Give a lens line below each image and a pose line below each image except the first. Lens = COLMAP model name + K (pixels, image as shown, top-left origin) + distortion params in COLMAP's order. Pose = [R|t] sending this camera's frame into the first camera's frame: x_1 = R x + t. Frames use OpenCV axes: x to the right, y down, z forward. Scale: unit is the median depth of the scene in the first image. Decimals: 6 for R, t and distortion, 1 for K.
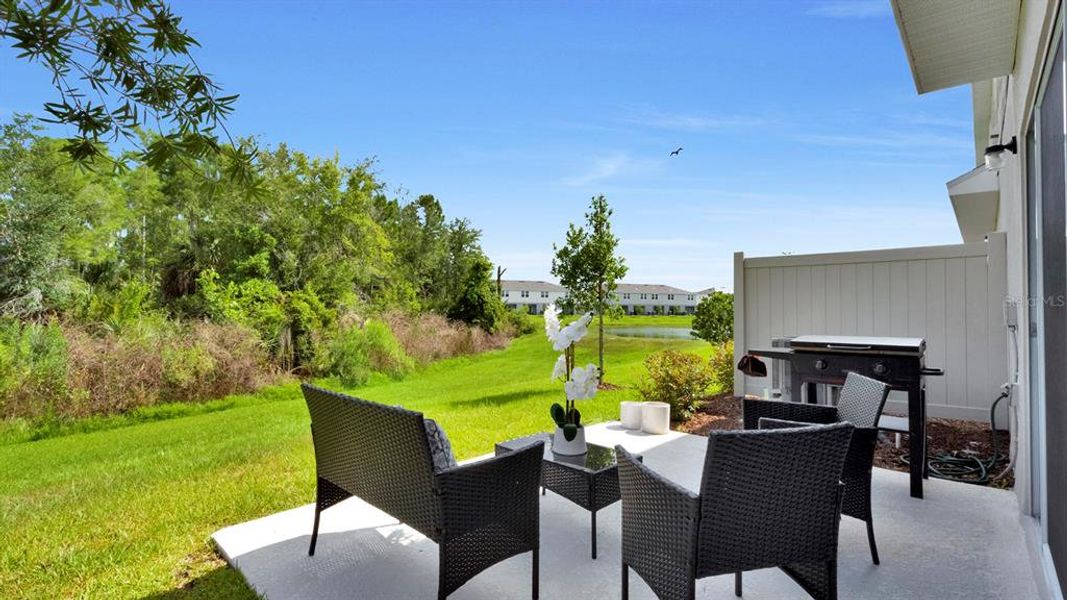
lens RADIAL K [[483.9, 0, 533.5], [0, 483.9, 300.0], [0, 0, 1]] dist [0.004725, 0.000754]
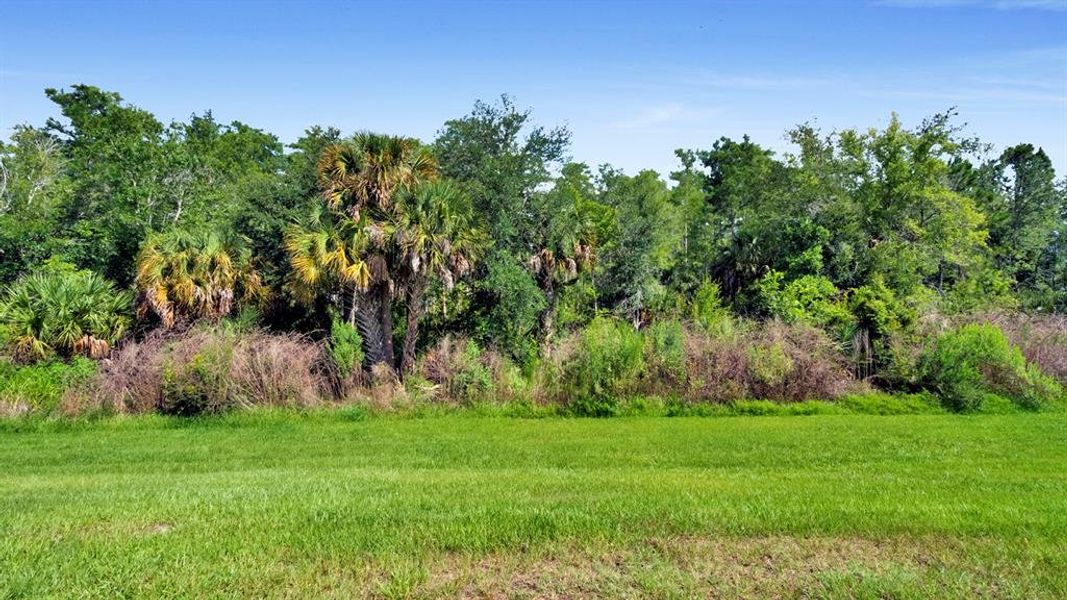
lens RADIAL K [[483.9, 0, 533.5], [0, 483.9, 300.0], [0, 0, 1]] dist [0.004725, 0.000754]
pose [[0.611411, -0.005940, -0.791291, -0.156125], [0.015140, 0.999877, 0.004193, -0.007679], [0.791168, -0.014544, 0.611426, -0.003896]]
